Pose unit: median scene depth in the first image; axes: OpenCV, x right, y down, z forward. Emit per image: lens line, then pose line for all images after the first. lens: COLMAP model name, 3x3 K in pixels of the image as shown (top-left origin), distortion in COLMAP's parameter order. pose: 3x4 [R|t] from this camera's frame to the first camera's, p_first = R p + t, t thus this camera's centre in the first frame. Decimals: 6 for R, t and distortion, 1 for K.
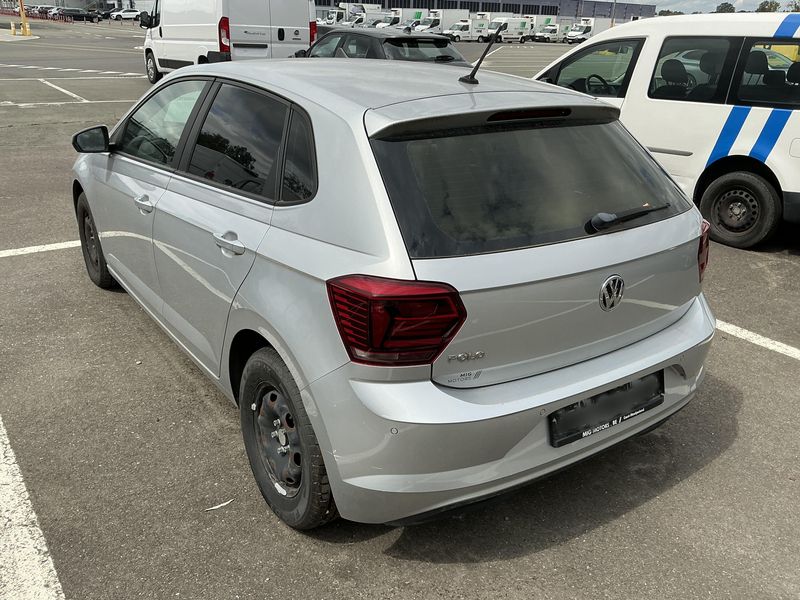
lens RADIAL K [[675.0, 0, 400.3], [0, 675.0, 295.5], [0, 0, 1]] dist [0.076496, -0.166563]
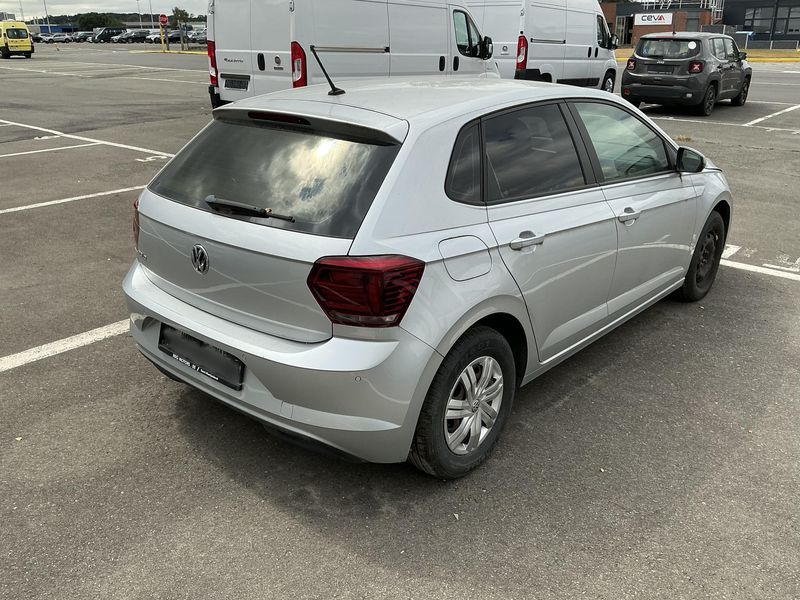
lens RADIAL K [[675.0, 0, 394.4], [0, 675.0, 293.9], [0, 0, 1]] dist [0.076496, -0.166563]
pose [[0.237151, 0.306888, -0.921726, 0.254629], [-0.347957, 0.912677, 0.214350, -0.054756], [0.907020, 0.269888, 0.323227, 0.154034]]
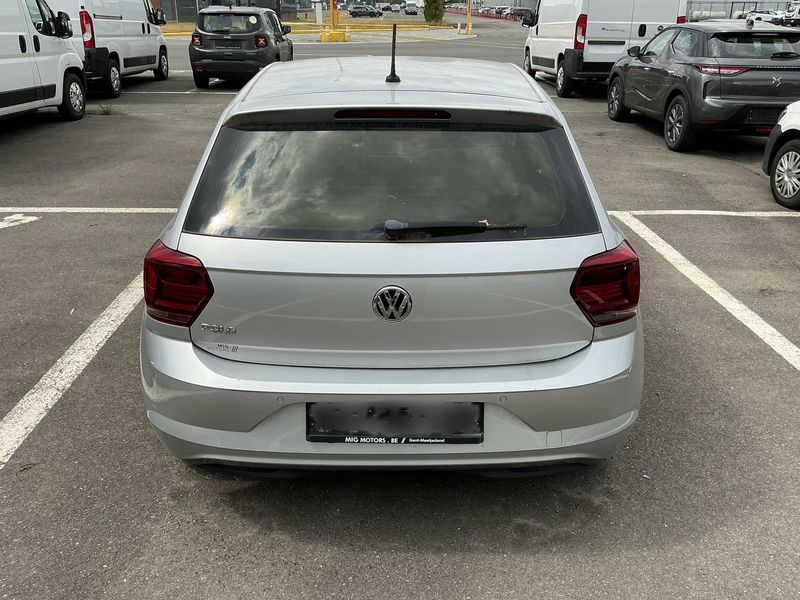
lens RADIAL K [[675.0, 0, 399.1], [0, 675.0, 296.6], [0, 0, 1]] dist [0.076496, -0.166563]
pose [[0.820893, 0.187556, -0.539404, 0.136333], [-0.184696, 0.980962, 0.060010, -0.011988], [0.540390, 0.050363, 0.839906, 0.034013]]
